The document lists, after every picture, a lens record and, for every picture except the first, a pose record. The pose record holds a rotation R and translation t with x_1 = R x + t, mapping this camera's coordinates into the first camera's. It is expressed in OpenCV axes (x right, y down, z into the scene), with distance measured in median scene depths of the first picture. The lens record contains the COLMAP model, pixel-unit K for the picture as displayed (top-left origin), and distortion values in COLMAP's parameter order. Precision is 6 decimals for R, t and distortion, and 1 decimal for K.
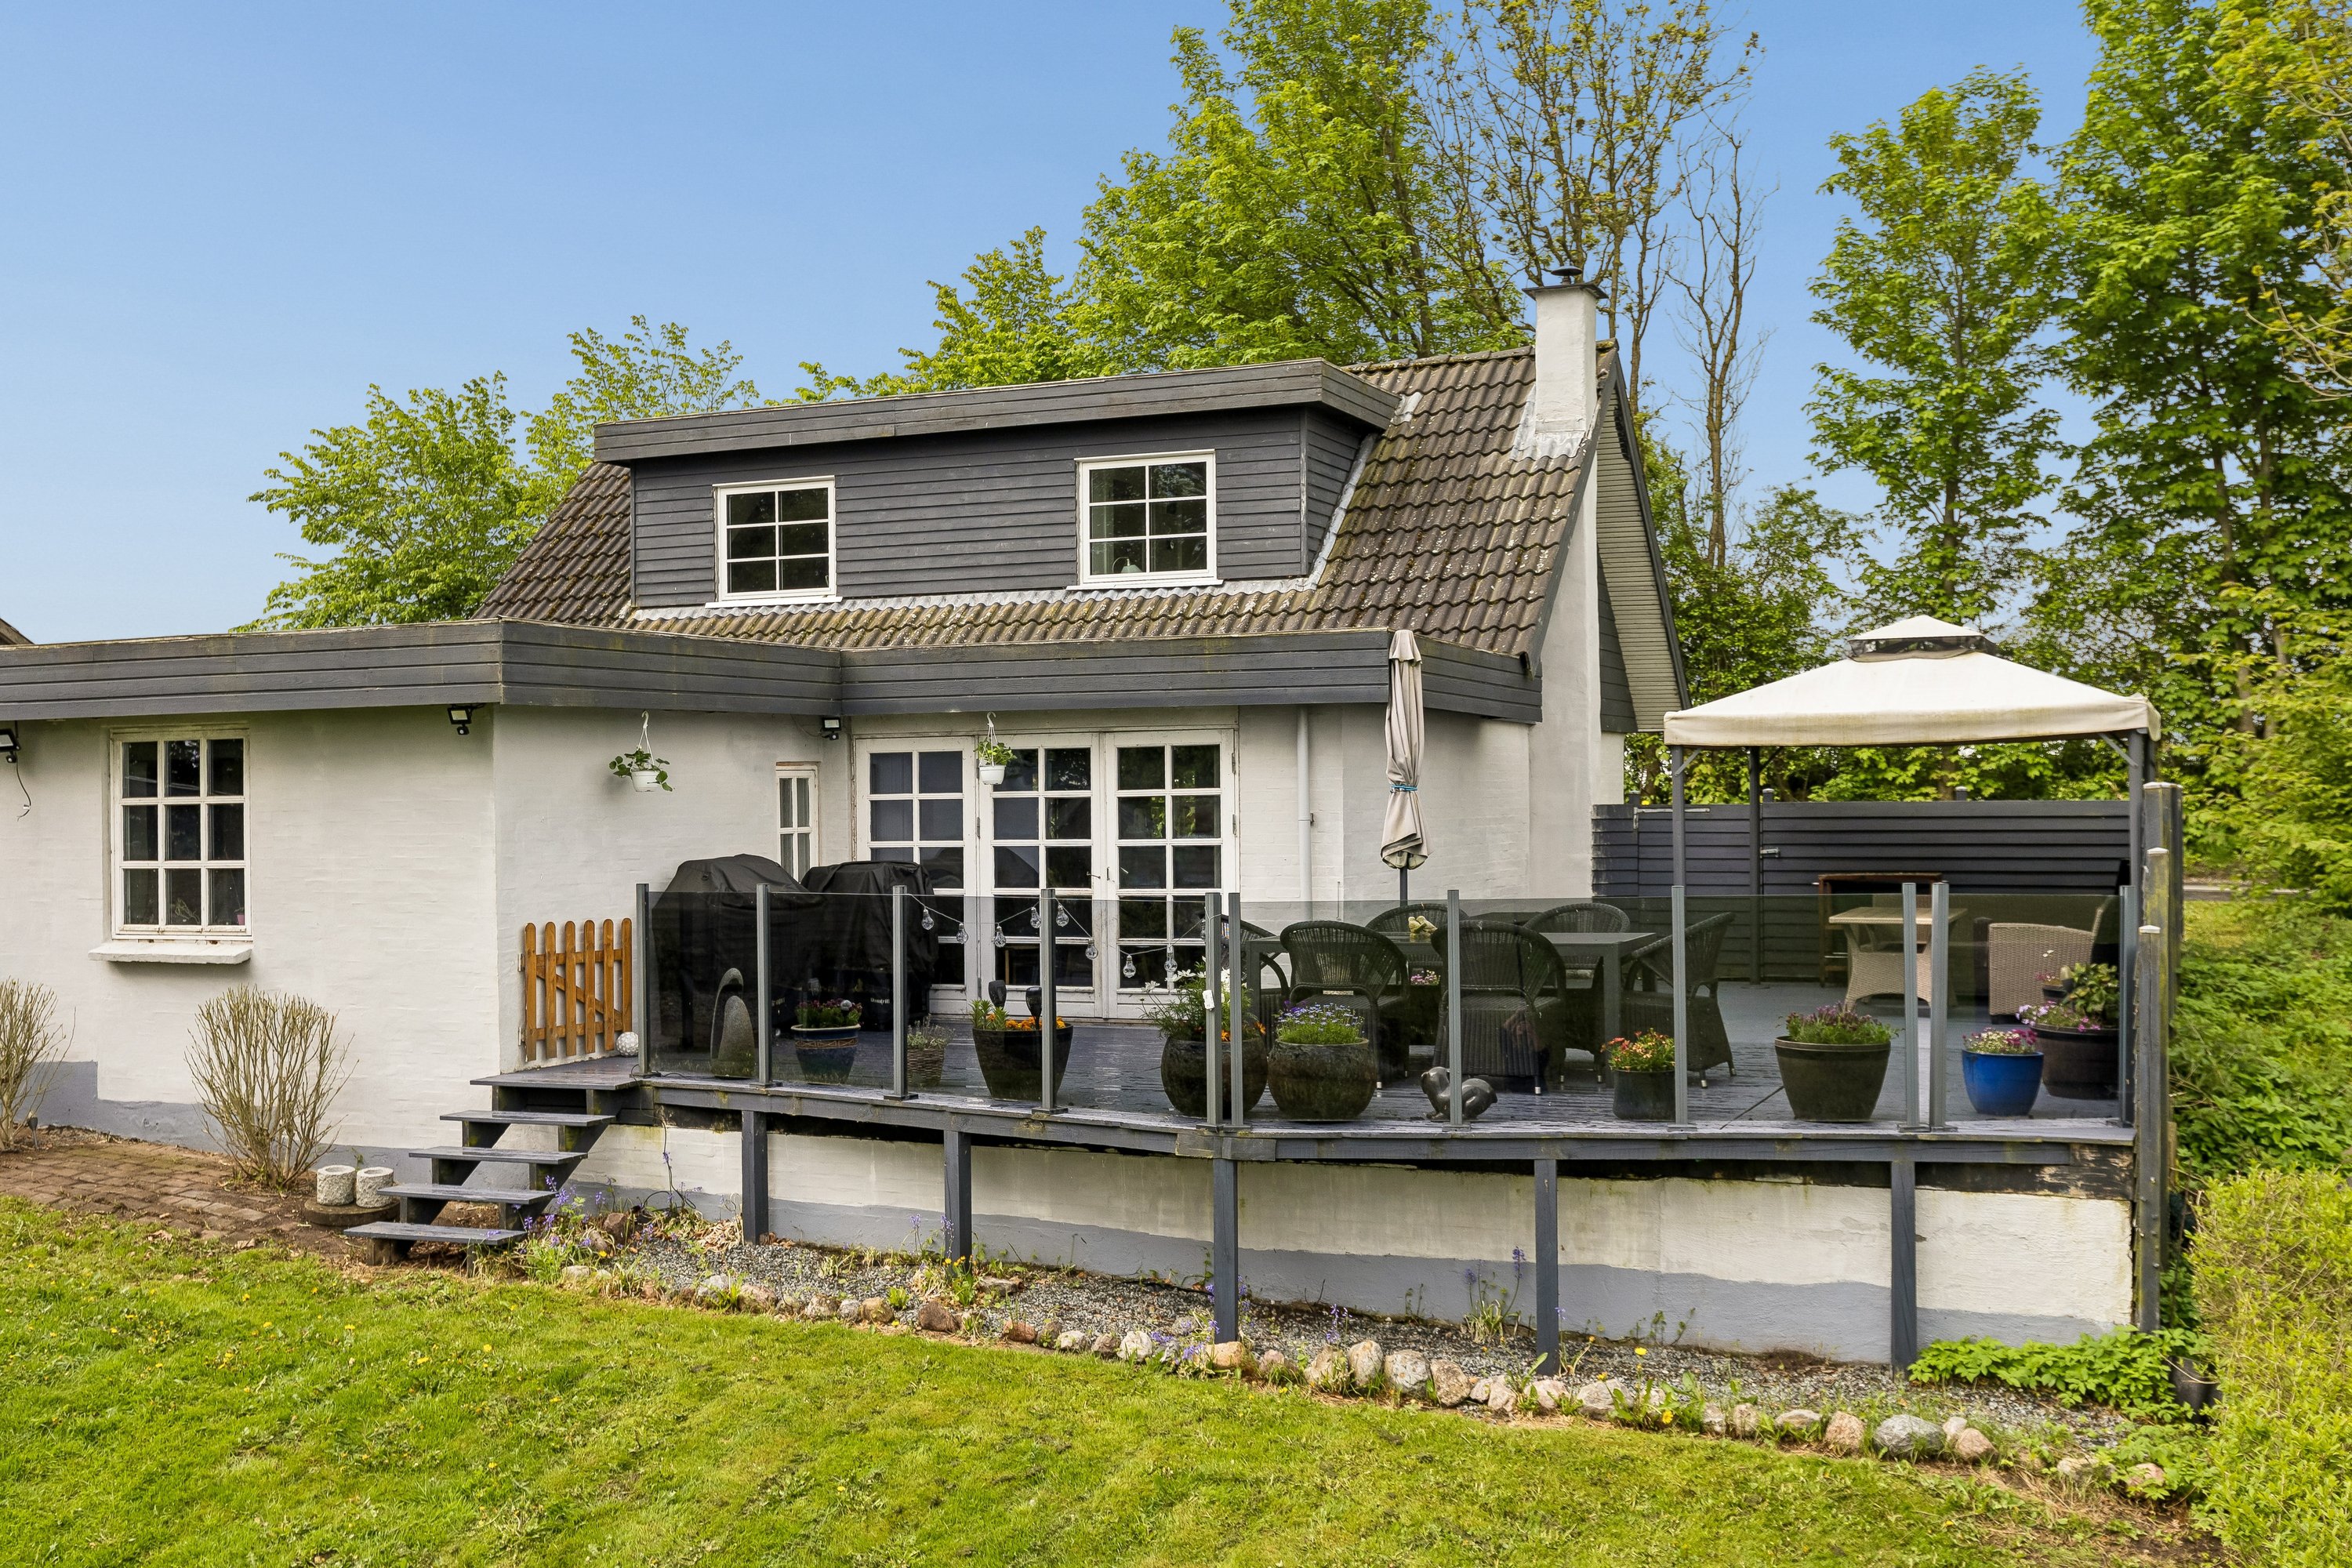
lens RADIAL K [[2469.4, 0, 1178.1], [0, 2469.4, 782.3], [0, 0, 1]] dist [0.065836, 0.000000]
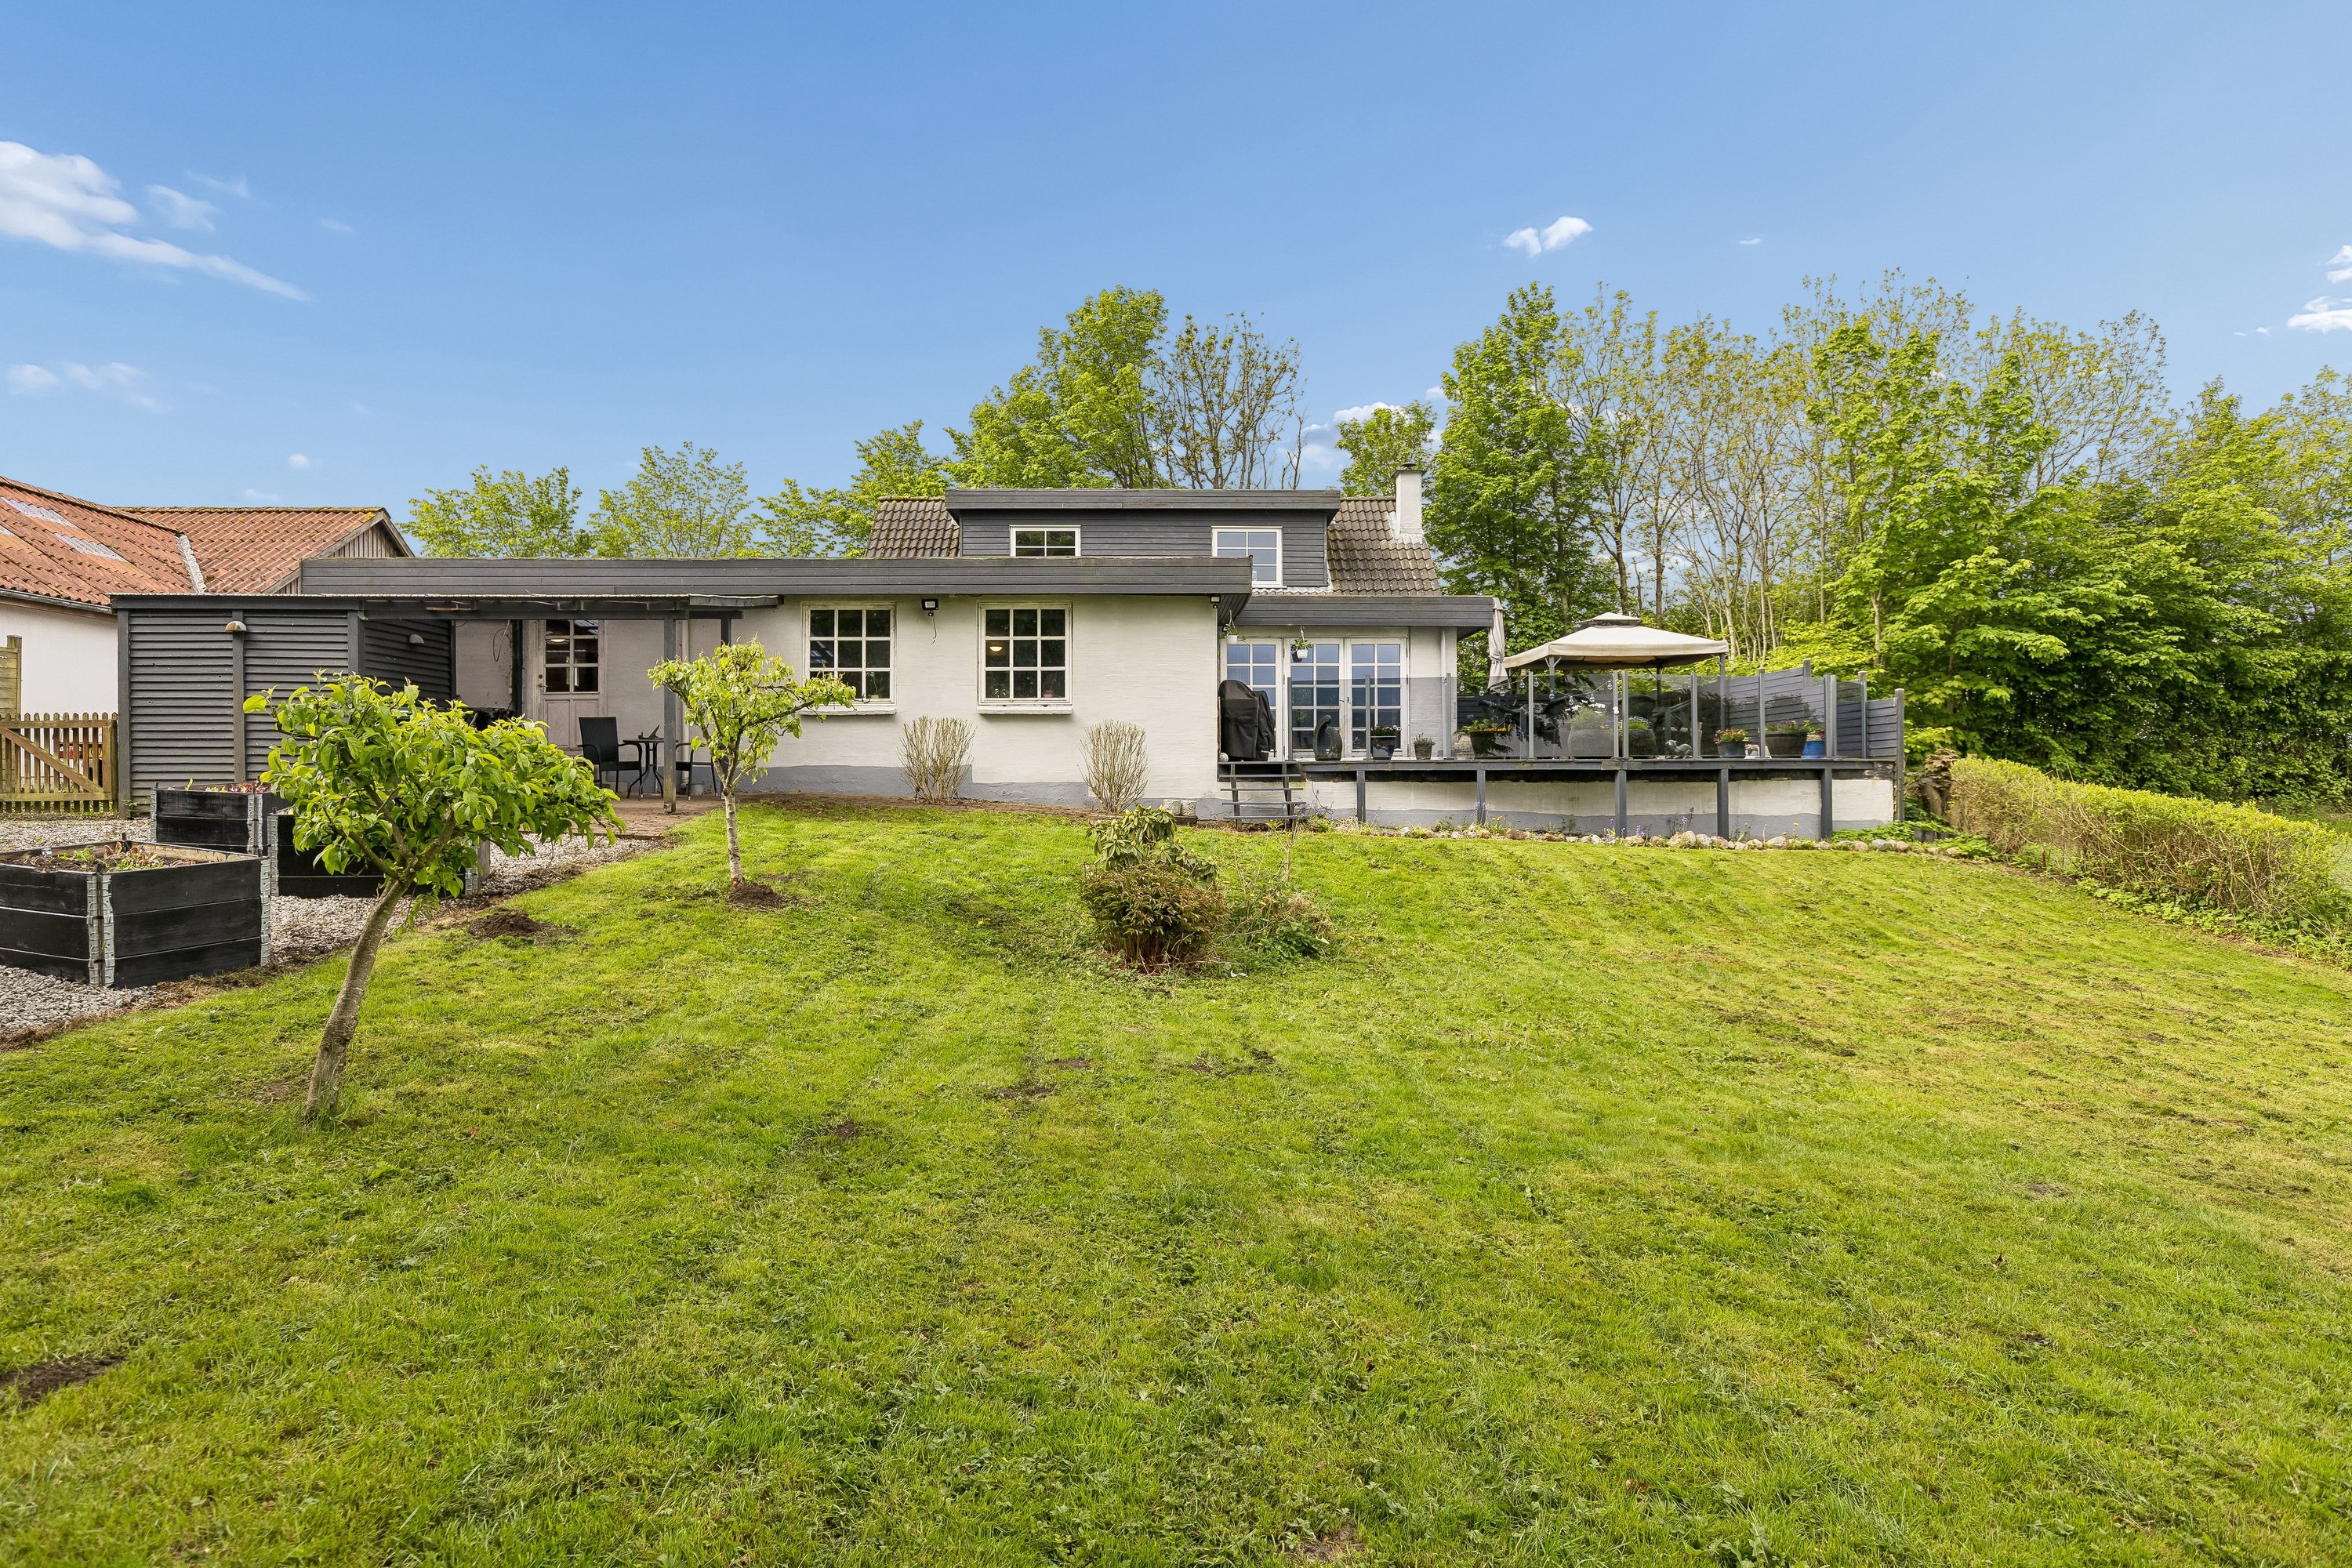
lens RADIAL K [[1403.2, 0, 1173.3], [0, 1403.2, 776.8], [0, 0, 1]] dist [0.041964, 0.000465]
pose [[0.906917, 0.016427, 0.420989, -0.764280], [-0.012967, 0.999855, -0.011080, 0.132467], [-0.421109, 0.004590, 0.906998, -0.122700]]
